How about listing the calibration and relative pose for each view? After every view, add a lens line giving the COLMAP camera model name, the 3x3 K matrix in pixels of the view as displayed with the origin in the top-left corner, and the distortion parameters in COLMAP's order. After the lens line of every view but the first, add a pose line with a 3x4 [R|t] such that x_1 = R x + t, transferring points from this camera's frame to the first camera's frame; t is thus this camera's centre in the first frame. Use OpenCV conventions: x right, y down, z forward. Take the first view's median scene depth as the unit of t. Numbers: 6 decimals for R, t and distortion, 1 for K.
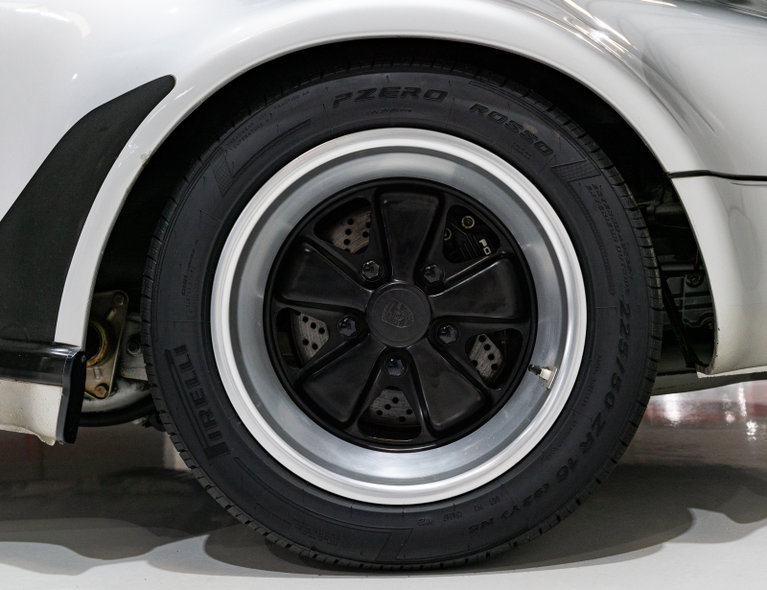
lens RADIAL K [[940.3, 0, 382.0], [0, 940.3, 295.2], [0, 0, 1]] dist [-0.012669, 0.000000]
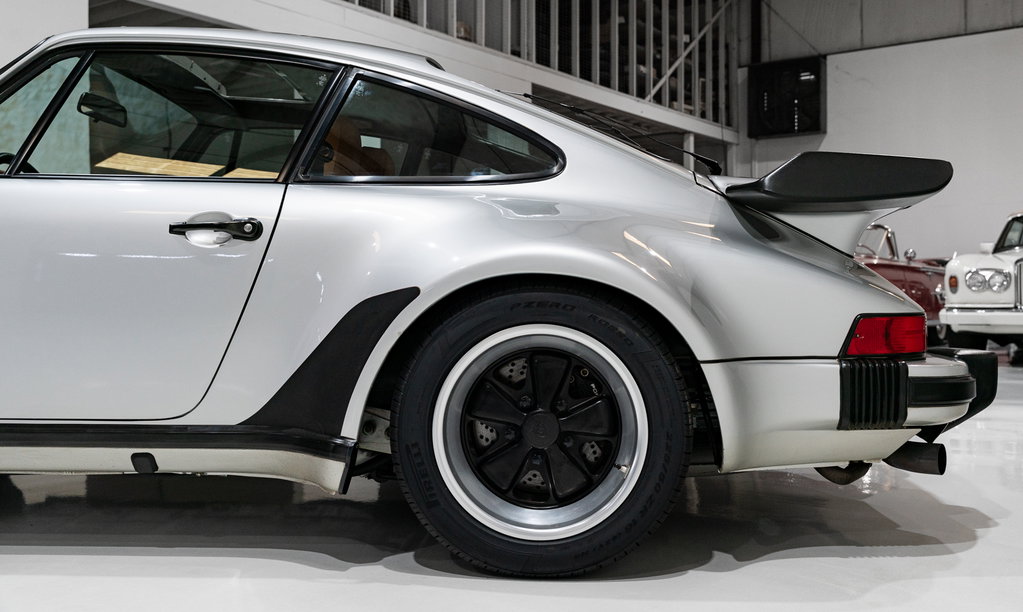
lens RADIAL K [[1057.1, 0, 513.4], [0, 1057.1, 305.4], [0, 0, 1]] dist [-0.006760, 0.000000]
pose [[0.998493, 0.053862, 0.010493, -0.065594], [-0.053992, 0.998464, 0.012455, -0.231564], [-0.009806, -0.013003, 0.999867, -0.943485]]
